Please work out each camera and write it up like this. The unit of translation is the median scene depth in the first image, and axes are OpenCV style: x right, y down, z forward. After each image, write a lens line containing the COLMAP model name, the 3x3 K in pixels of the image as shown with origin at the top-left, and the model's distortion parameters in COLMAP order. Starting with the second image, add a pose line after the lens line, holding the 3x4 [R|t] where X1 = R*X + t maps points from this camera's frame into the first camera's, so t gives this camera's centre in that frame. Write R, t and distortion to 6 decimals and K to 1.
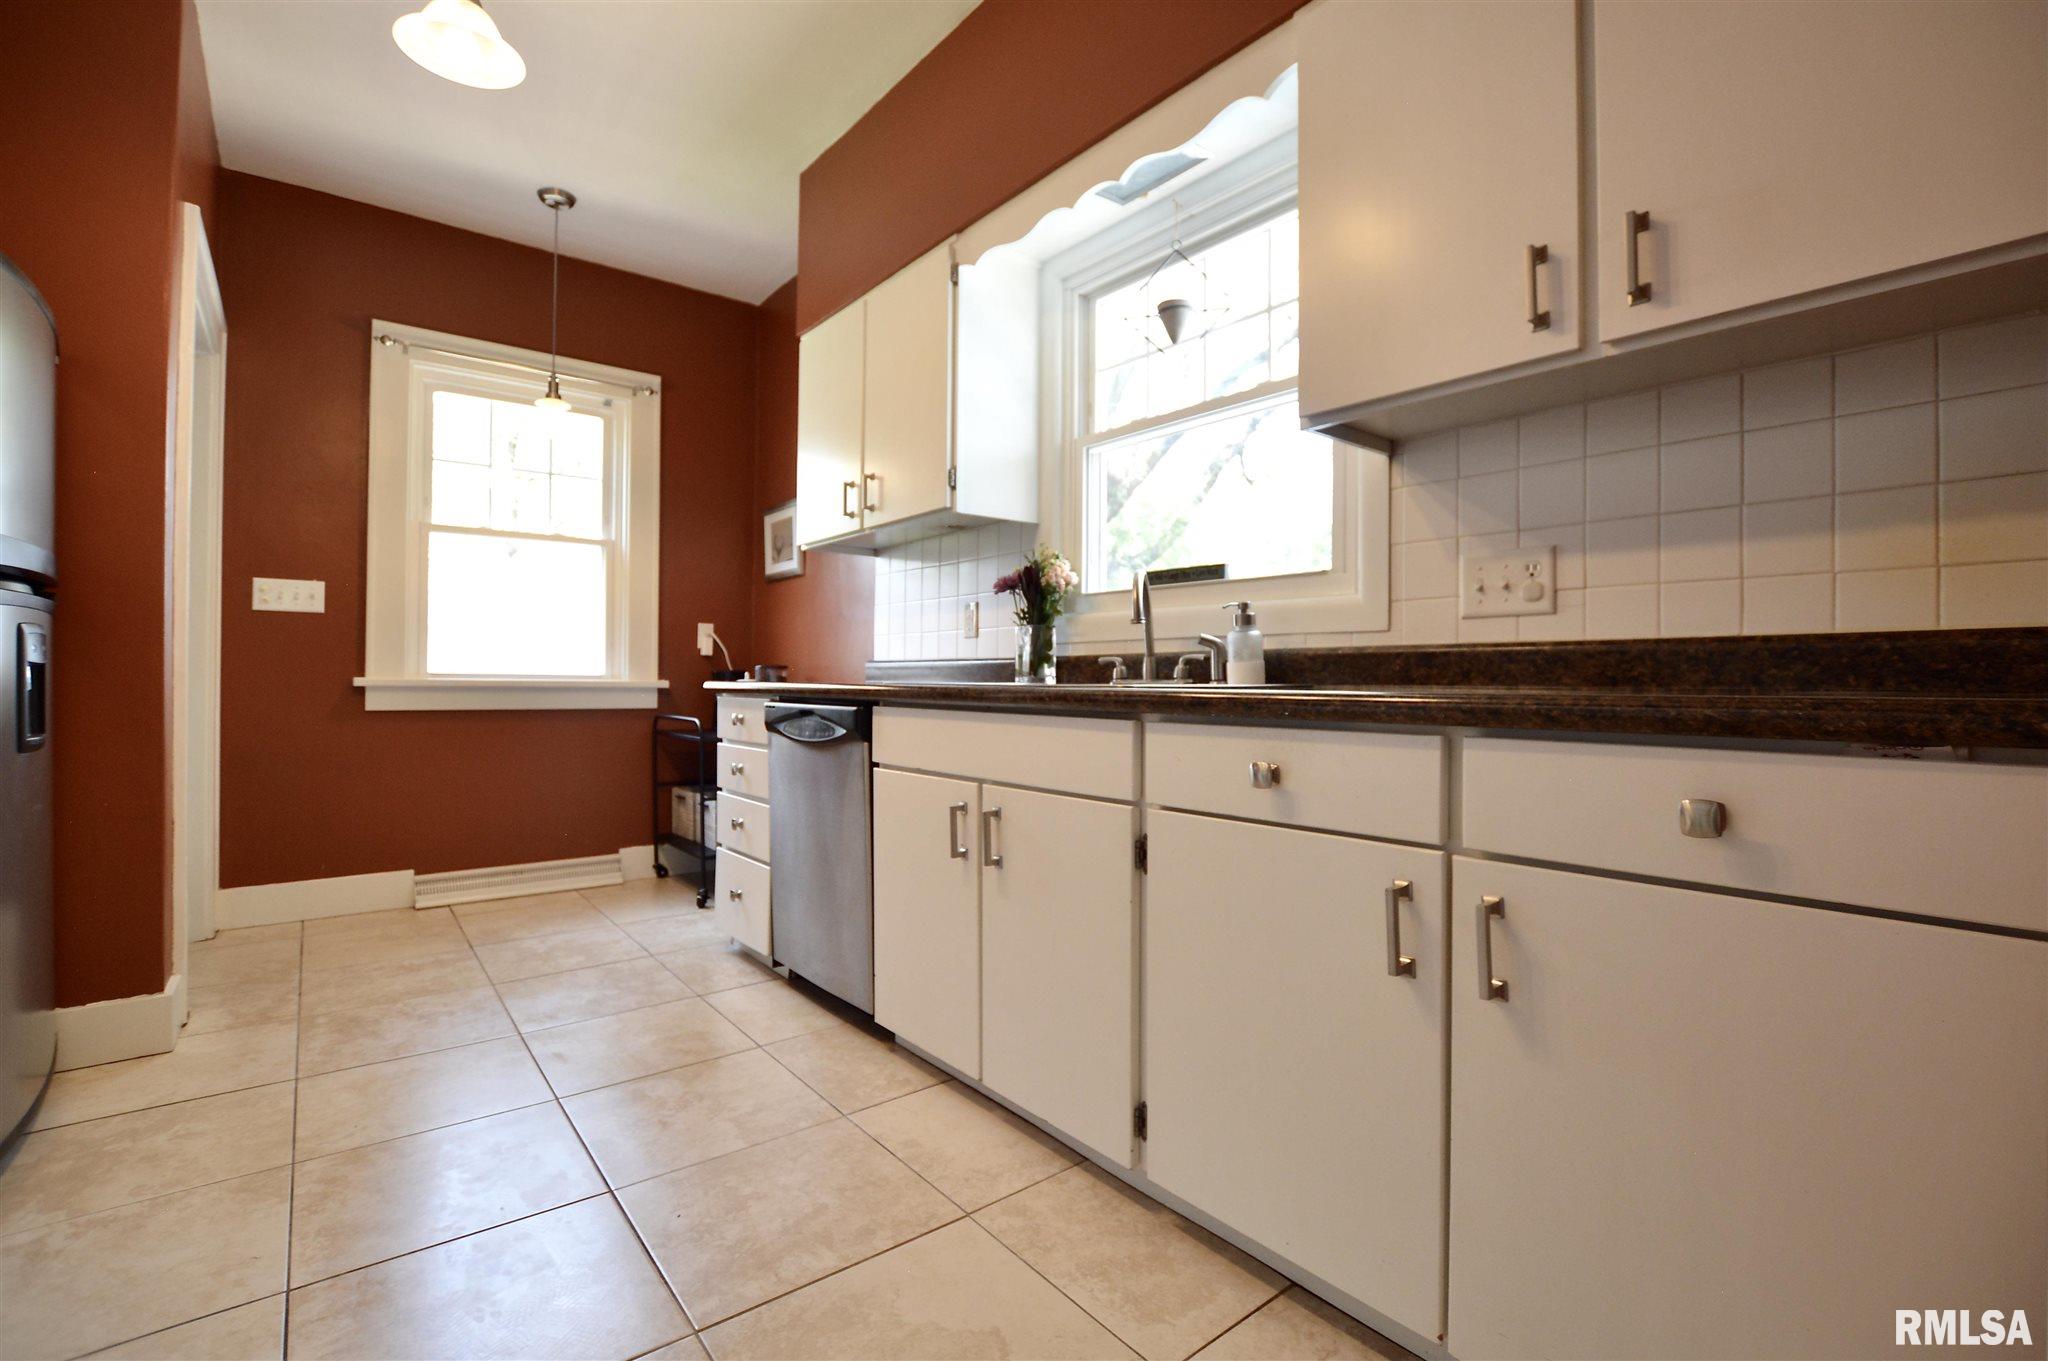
lens RADIAL K [[923.6, 0, 1039.5], [0, 923.6, 679.6], [0, 0, 1]] dist [-0.027943, 0.001722]
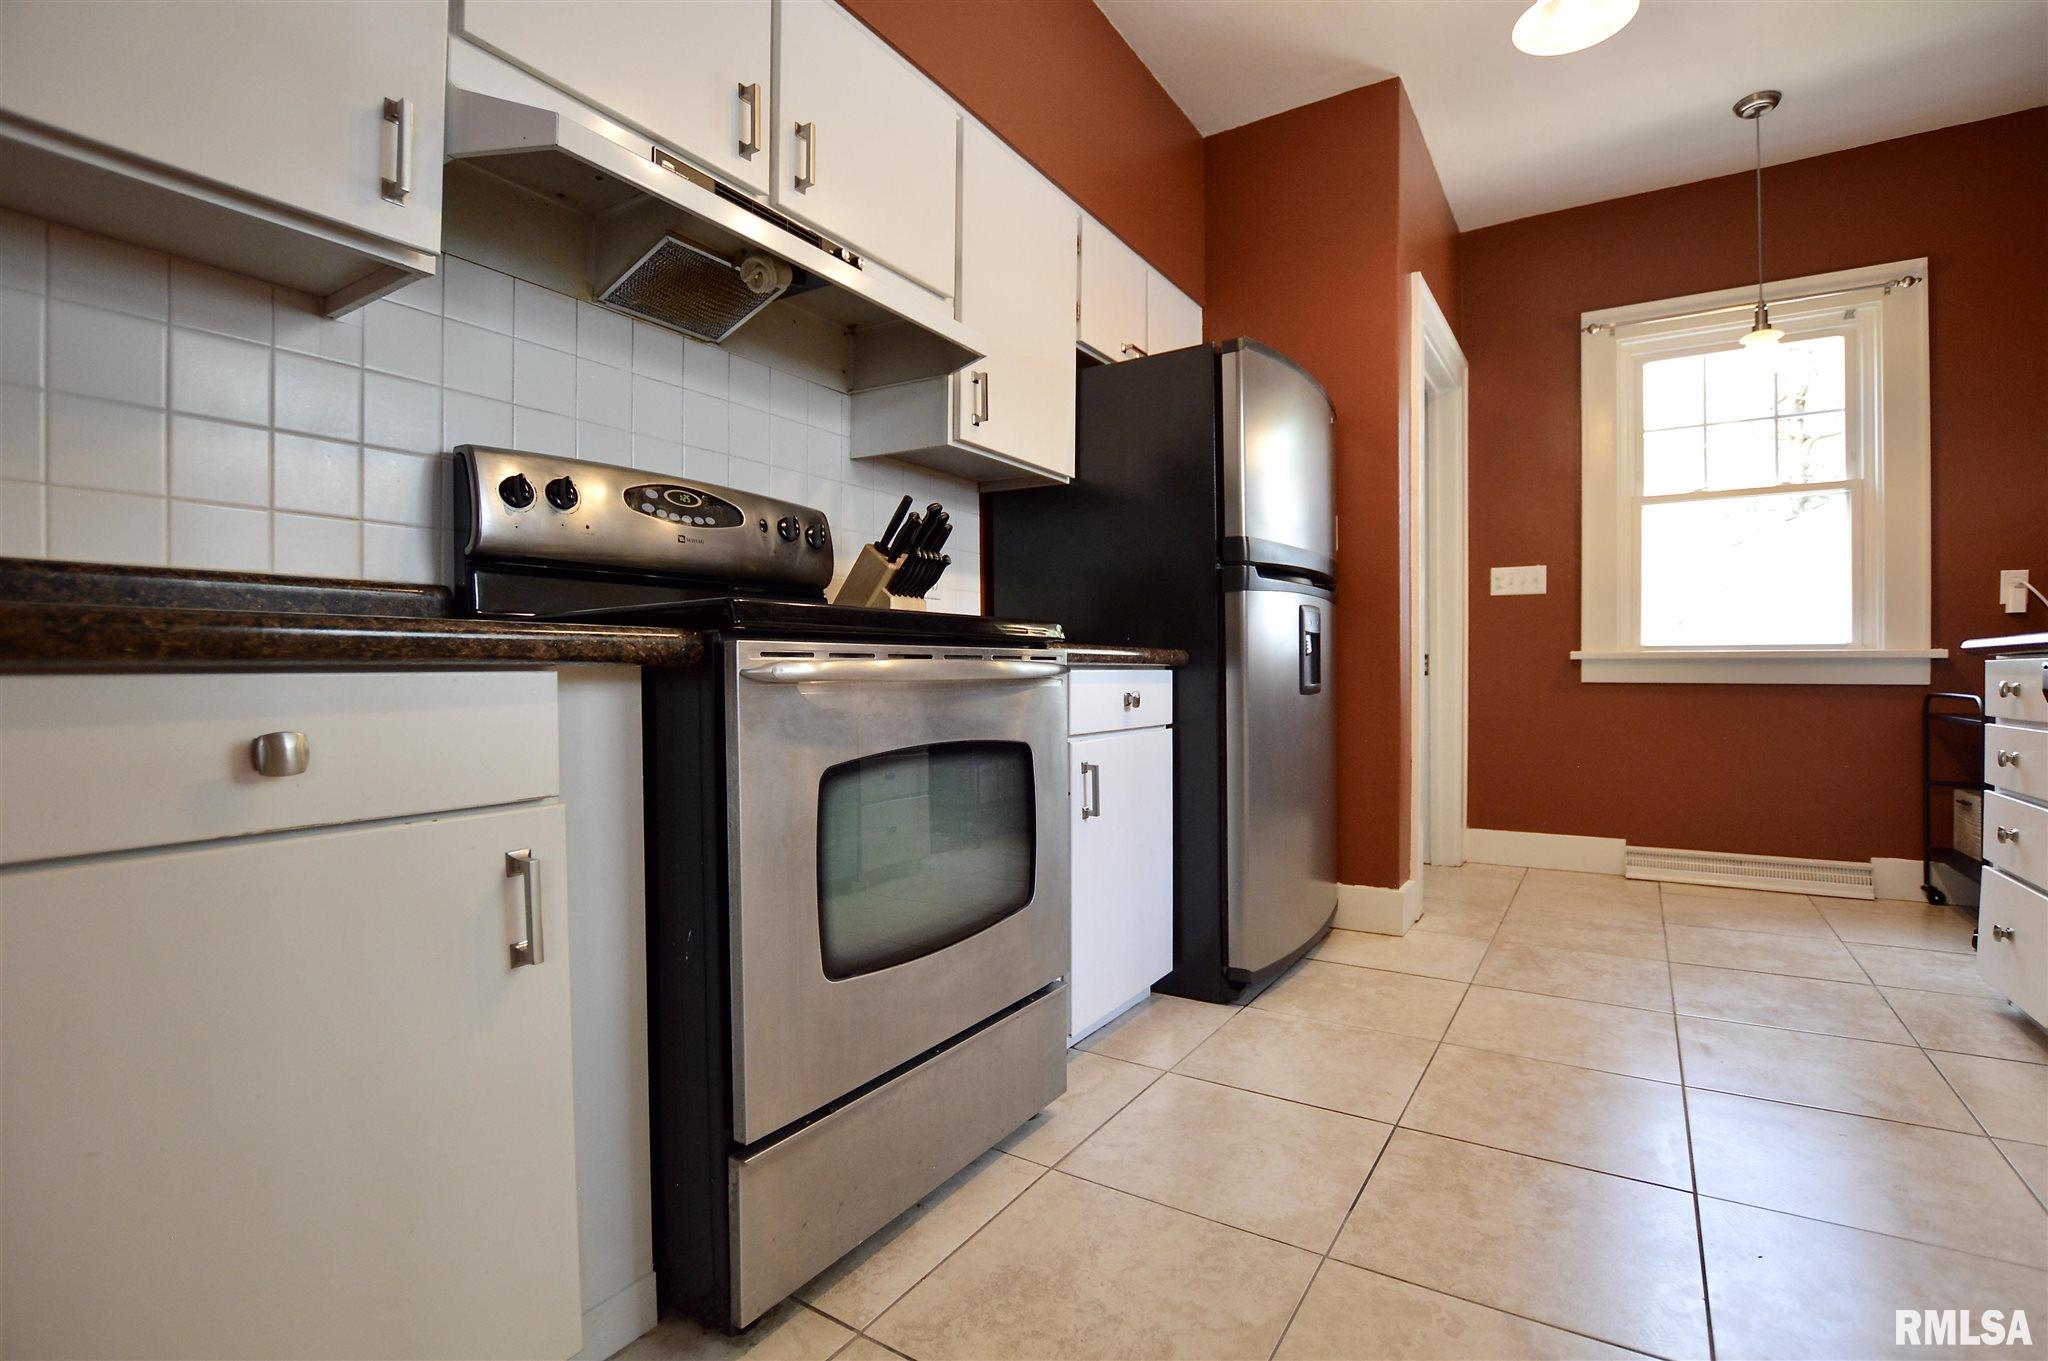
lens RADIAL K [[934.5, 0, 1043.9], [0, 934.5, 679.2], [0, 0, 1]] dist [-0.032825, 0.004278]
pose [[0.326643, -0.000246, -0.945148, 0.103158], [0.004700, 0.999988, 0.001364, 0.035017], [0.945136, -0.004887, 0.326640, 0.069827]]
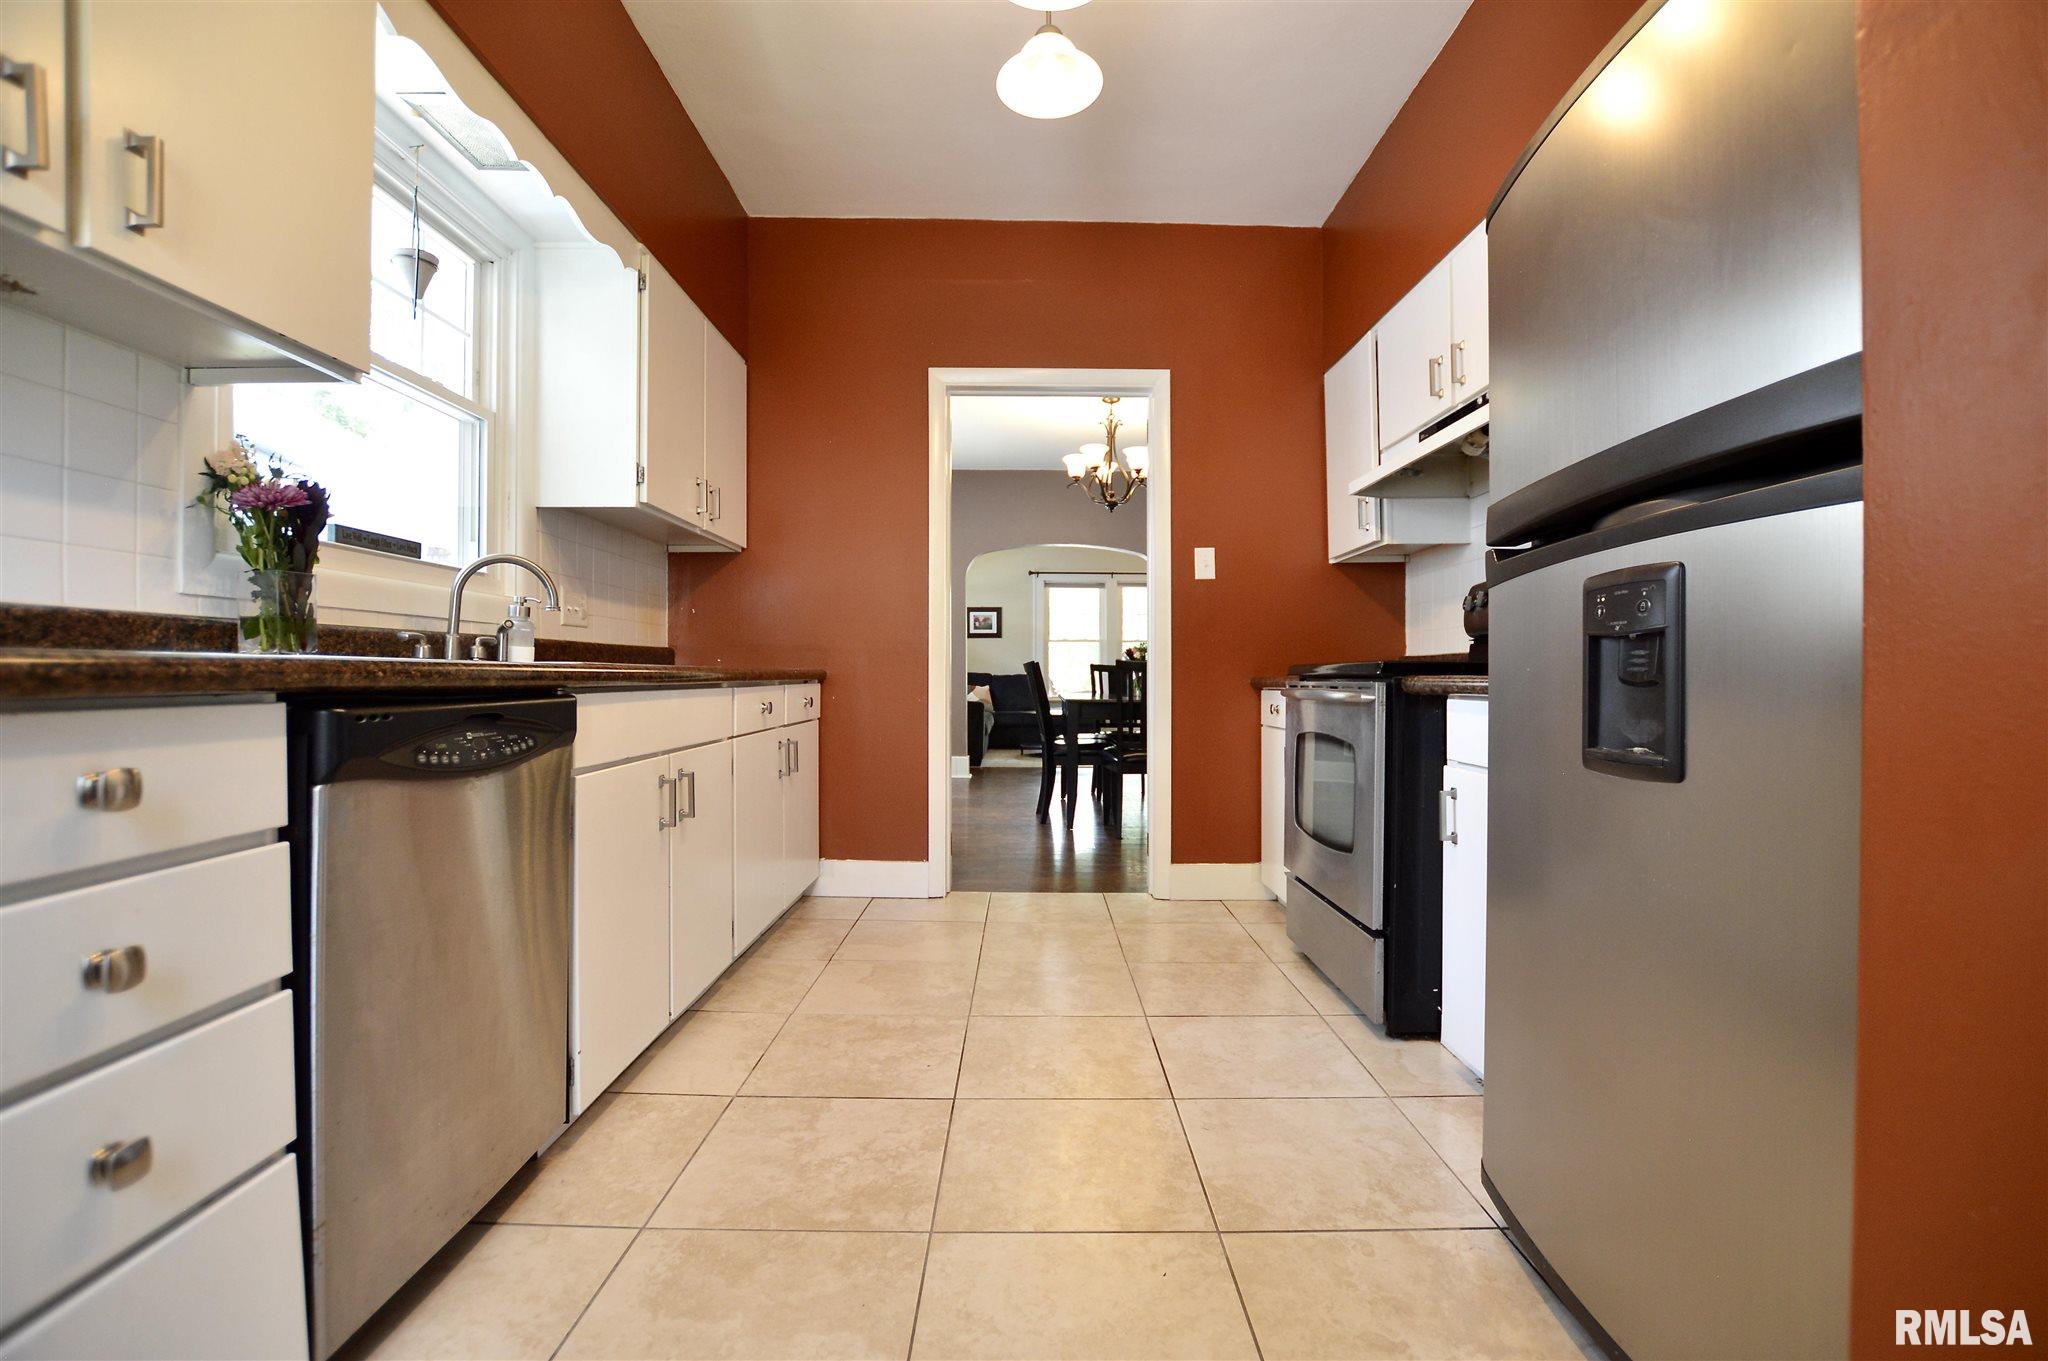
lens RADIAL K [[923.6, 0, 1039.5], [0, 923.6, 679.6], [0, 0, 1]] dist [-0.027943, 0.001722]
pose [[-0.789902, -0.009762, 0.613156, -0.804707], [-0.006532, 0.999951, 0.007505, 0.008038], [-0.613199, 0.001923, -0.789926, 1.176363]]
